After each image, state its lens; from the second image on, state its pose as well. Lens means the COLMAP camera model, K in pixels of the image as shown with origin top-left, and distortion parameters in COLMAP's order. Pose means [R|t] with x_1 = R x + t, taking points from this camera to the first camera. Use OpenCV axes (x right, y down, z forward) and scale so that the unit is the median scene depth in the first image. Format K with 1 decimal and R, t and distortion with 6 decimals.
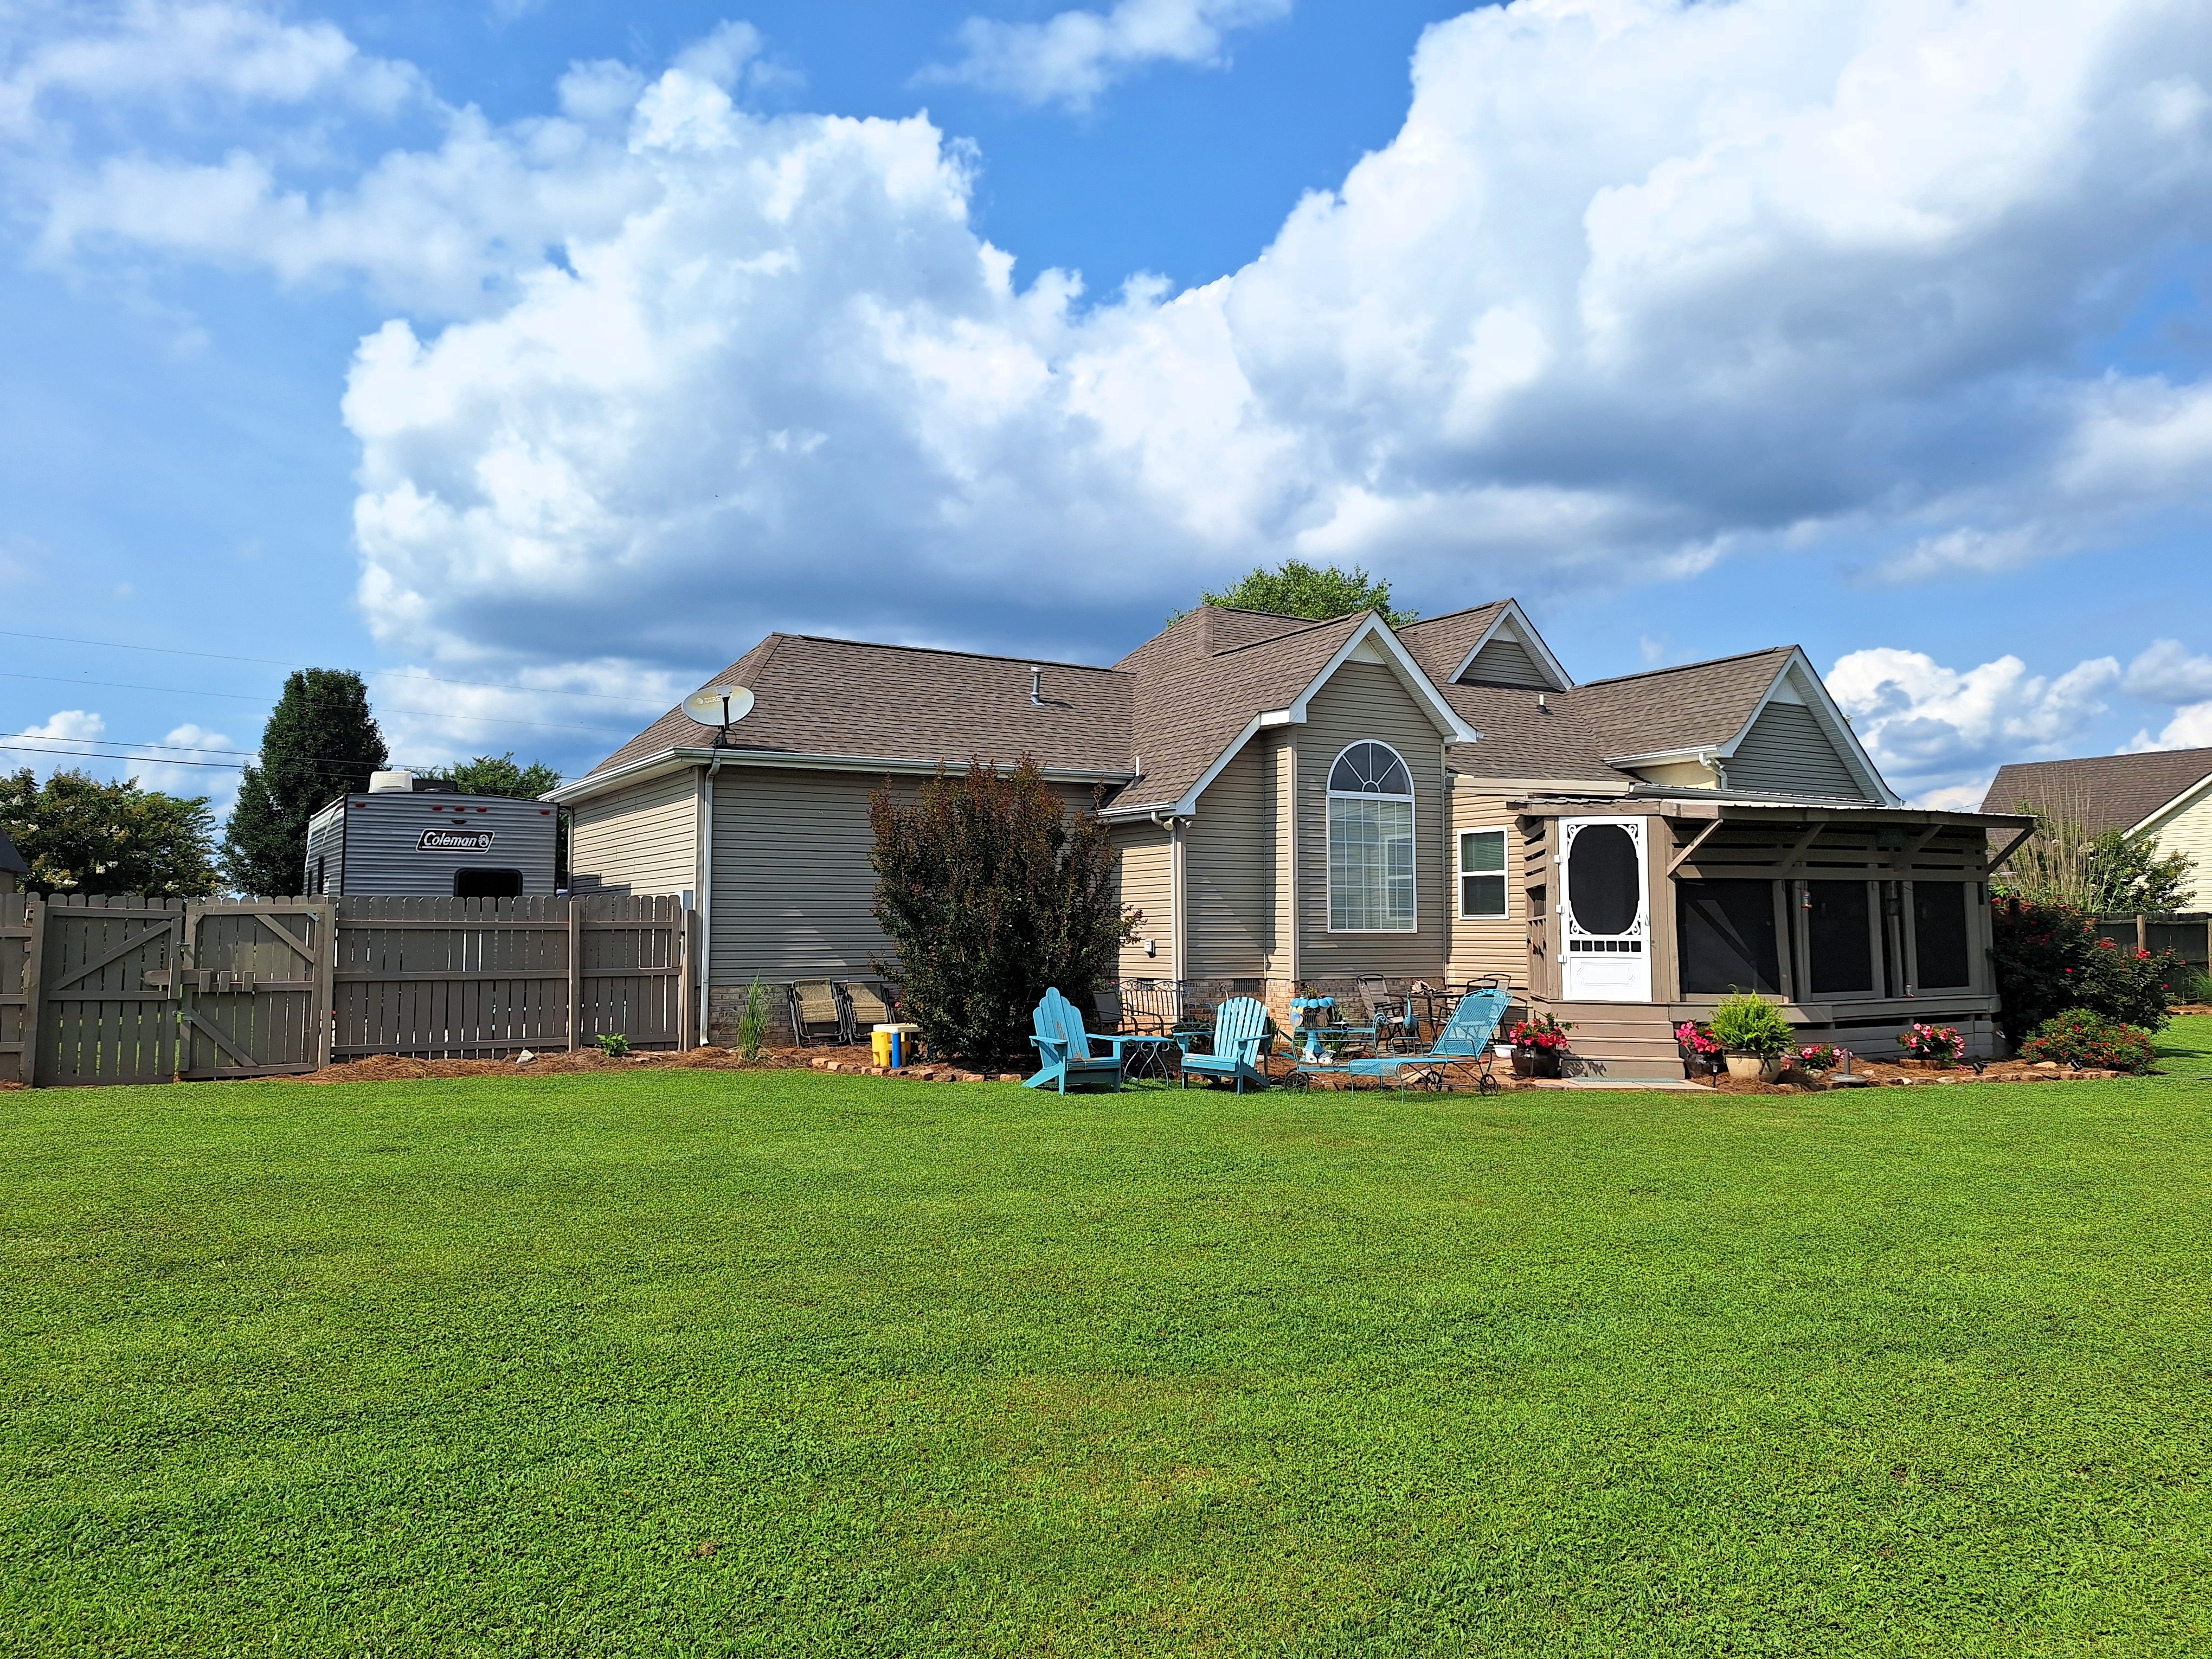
lens RADIAL K [[1511.2, 0, 1112.0], [0, 1511.2, 809.9], [0, 0, 1]] dist [0.055219, -0.044385]
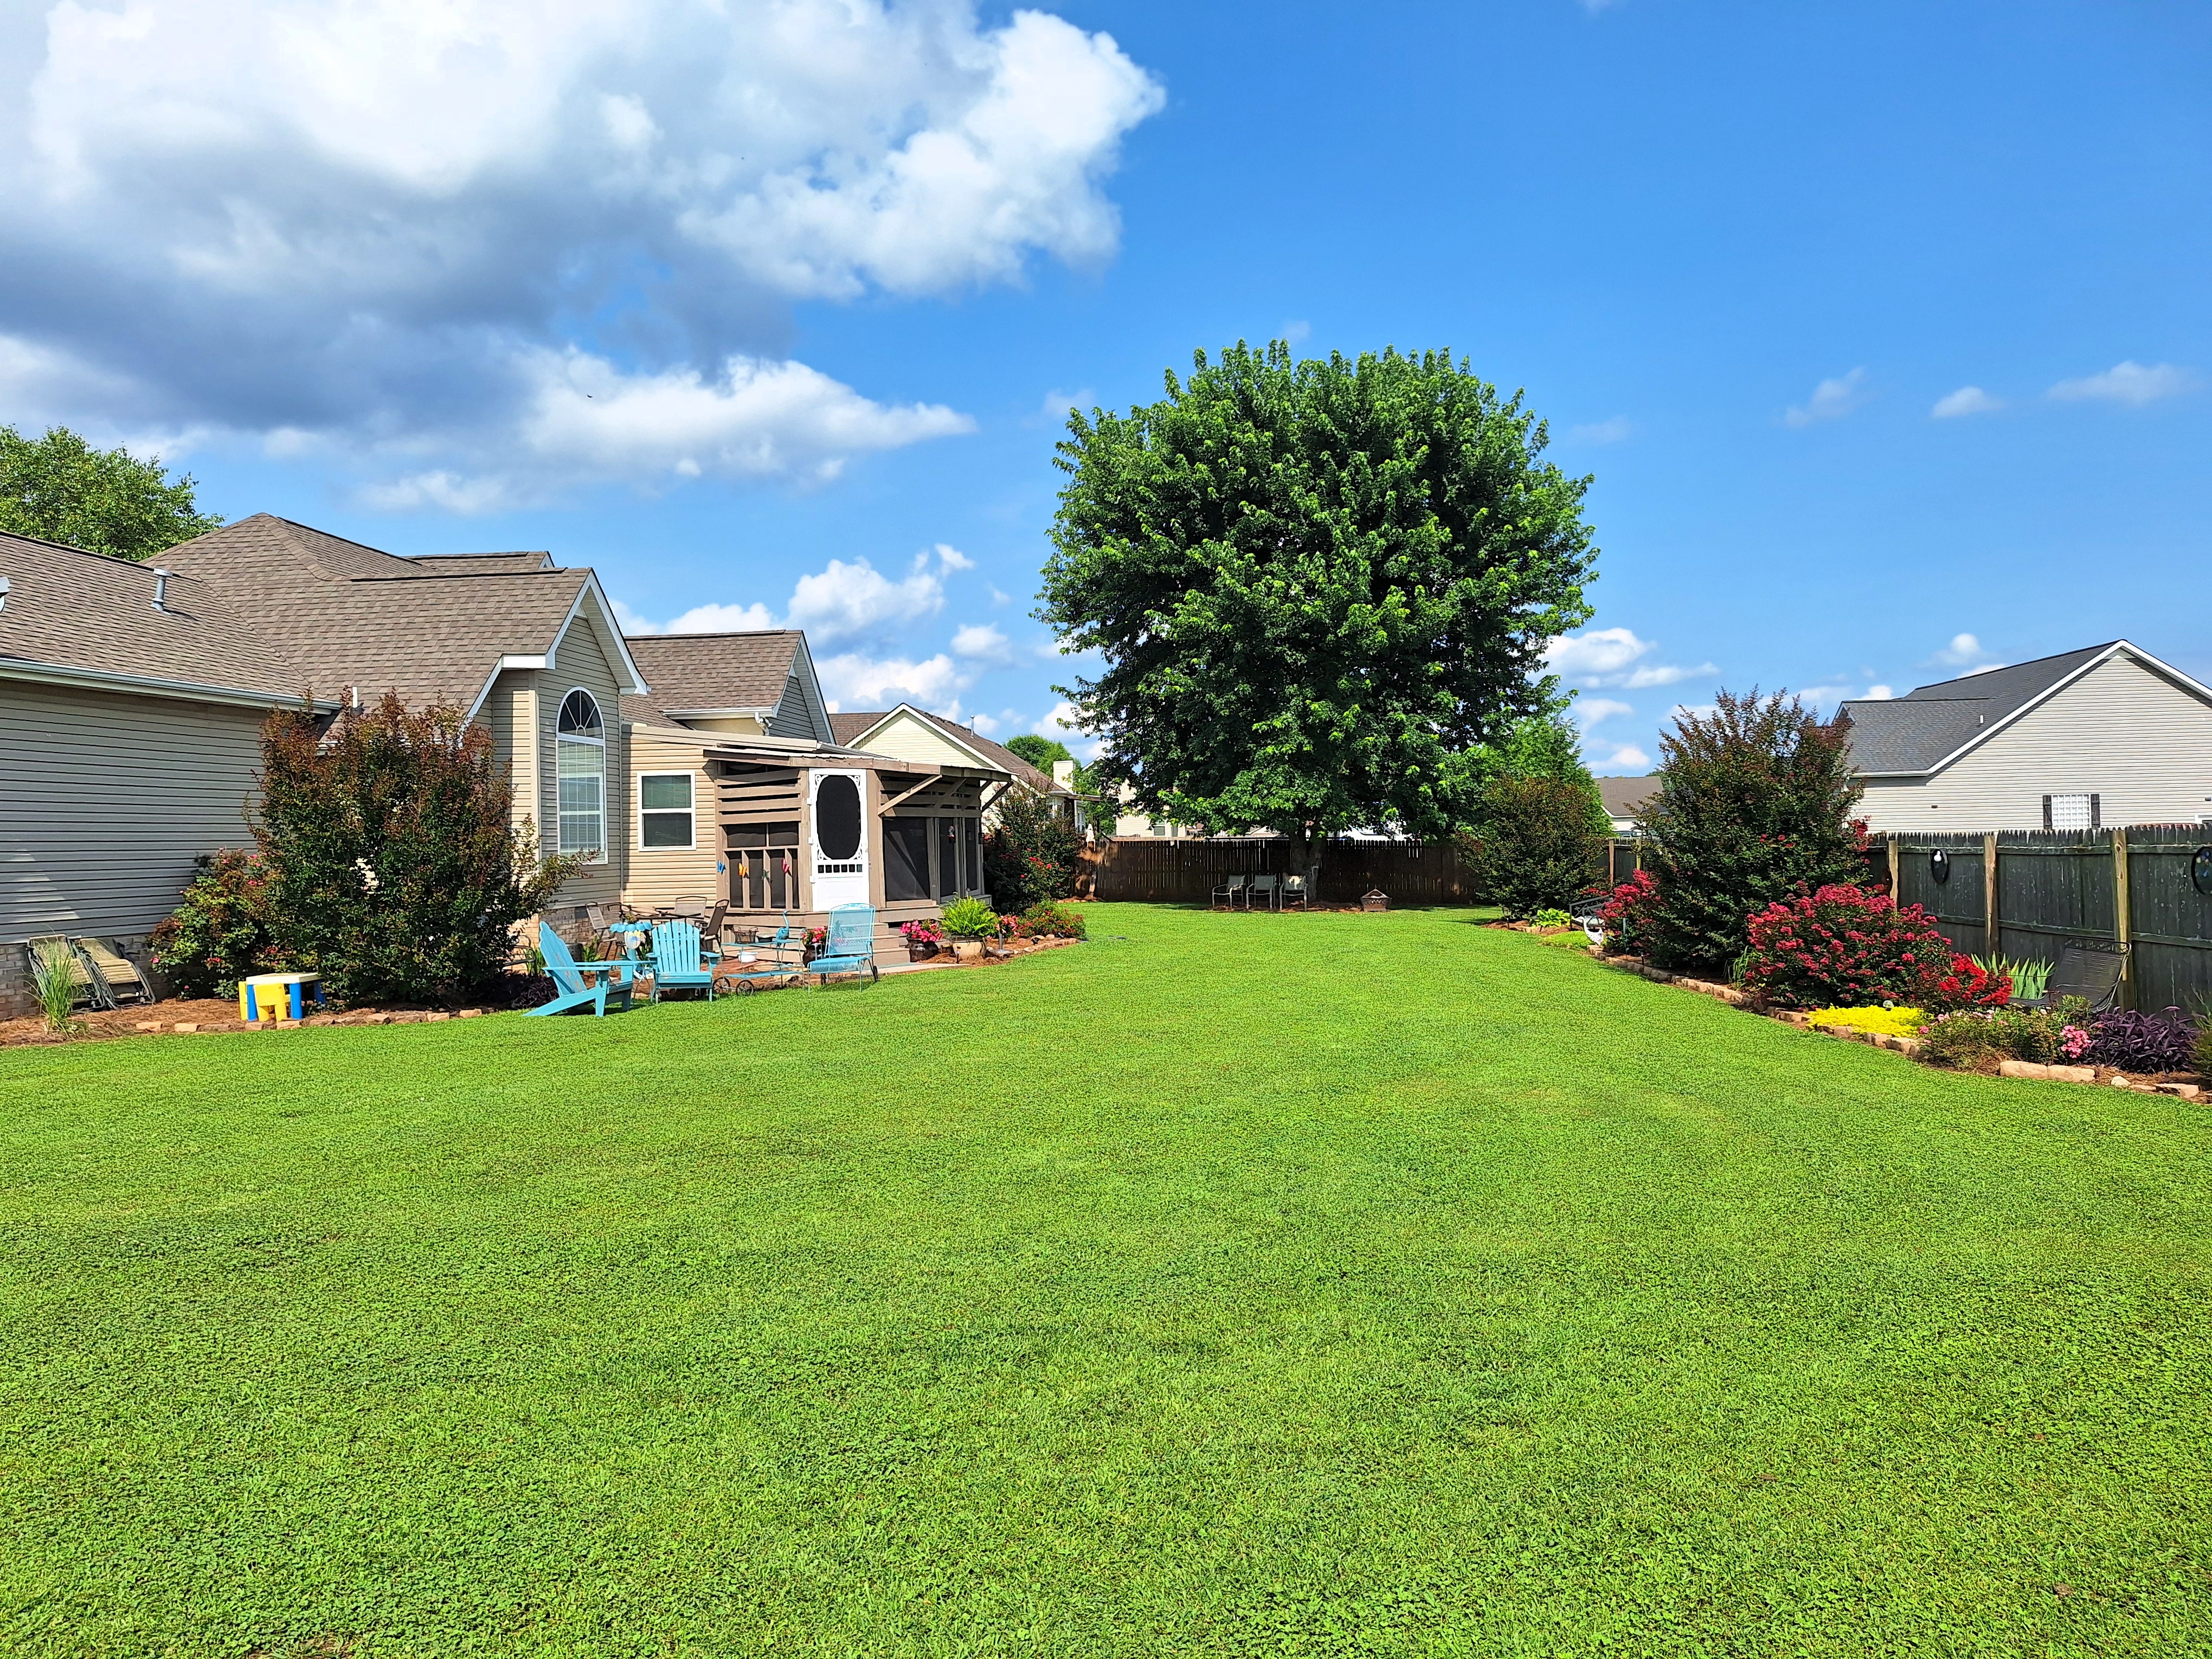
lens RADIAL K [[1511.2, 0, 1111.5], [0, 1511.2, 846.5], [0, 0, 1]] dist [0.055219, -0.044385]
pose [[0.604858, -0.015719, 0.796178, -0.556768], [-0.042413, 0.997750, 0.051921, -0.006186], [-0.795203, -0.065173, 0.602831, 0.036805]]
